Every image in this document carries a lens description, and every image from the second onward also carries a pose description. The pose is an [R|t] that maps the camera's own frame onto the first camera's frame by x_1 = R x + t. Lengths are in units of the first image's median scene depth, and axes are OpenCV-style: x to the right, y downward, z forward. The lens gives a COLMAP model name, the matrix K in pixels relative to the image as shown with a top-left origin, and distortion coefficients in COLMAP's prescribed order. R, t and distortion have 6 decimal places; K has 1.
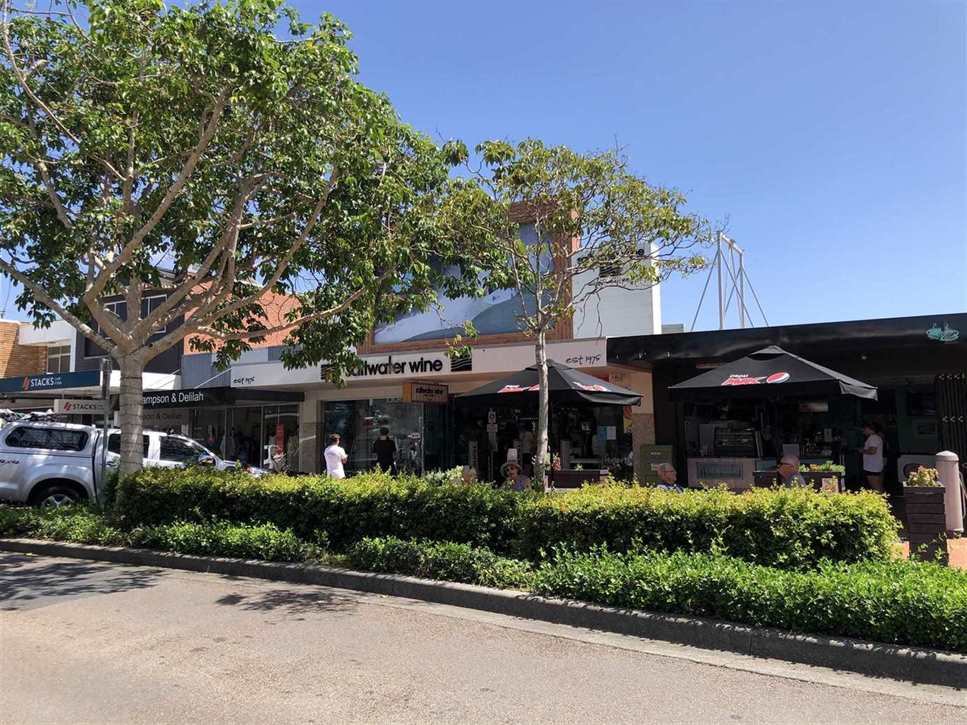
lens RADIAL K [[787.9, 0, 483.3], [0, 787.9, 361.4], [0, 0, 1]] dist [0.012061, -0.003584]
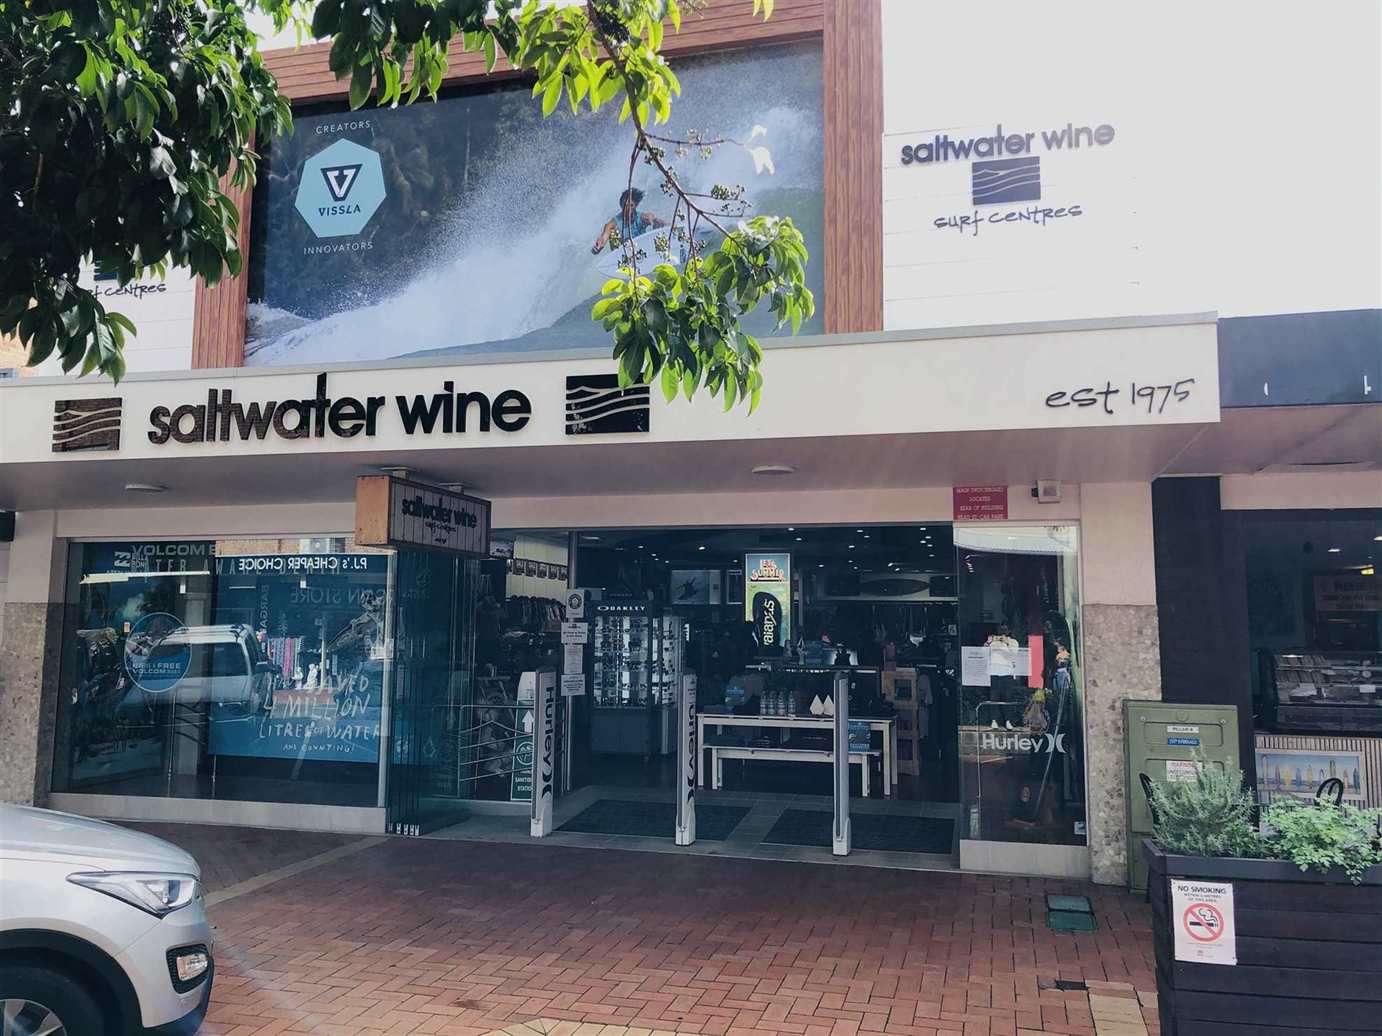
lens RADIAL K [[1126.0, 0, 690.3], [0, 1126.0, 518.2], [0, 0, 1]] dist [0.012061, -0.003584]
pose [[0.964124, 0.049206, 0.260851, -0.096956], [-0.046980, 0.998787, -0.014767, 0.044944], [-0.261261, 0.001983, 0.965266, 0.594276]]
